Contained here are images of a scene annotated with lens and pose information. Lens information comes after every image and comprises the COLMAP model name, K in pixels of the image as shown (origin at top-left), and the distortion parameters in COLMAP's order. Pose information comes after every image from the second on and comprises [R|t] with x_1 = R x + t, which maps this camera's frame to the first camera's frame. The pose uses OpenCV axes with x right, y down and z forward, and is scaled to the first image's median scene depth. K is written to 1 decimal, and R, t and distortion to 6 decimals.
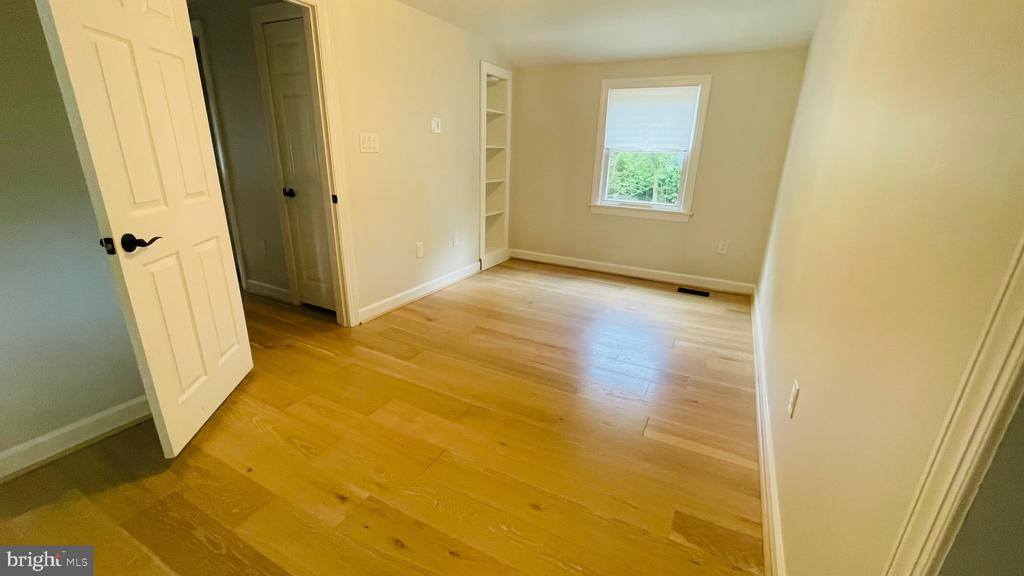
lens RADIAL K [[416.0, 0, 511.8], [0, 416.0, 286.6], [0, 0, 1]] dist [-0.000698, -0.000204]
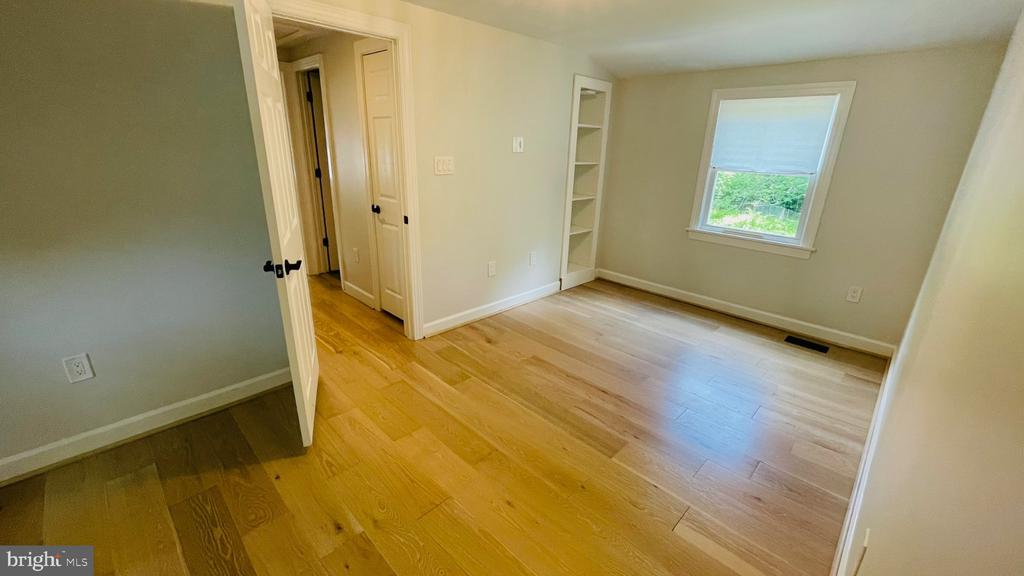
lens RADIAL K [[416.0, 0, 510.5], [0, 416.0, 287.6], [0, 0, 1]] dist [-0.000698, -0.000204]
pose [[0.956704, 0.095110, -0.275086, 0.096753], [-0.094243, 0.995414, 0.016399, -0.060887], [0.275384, 0.010236, 0.961280, 0.048539]]
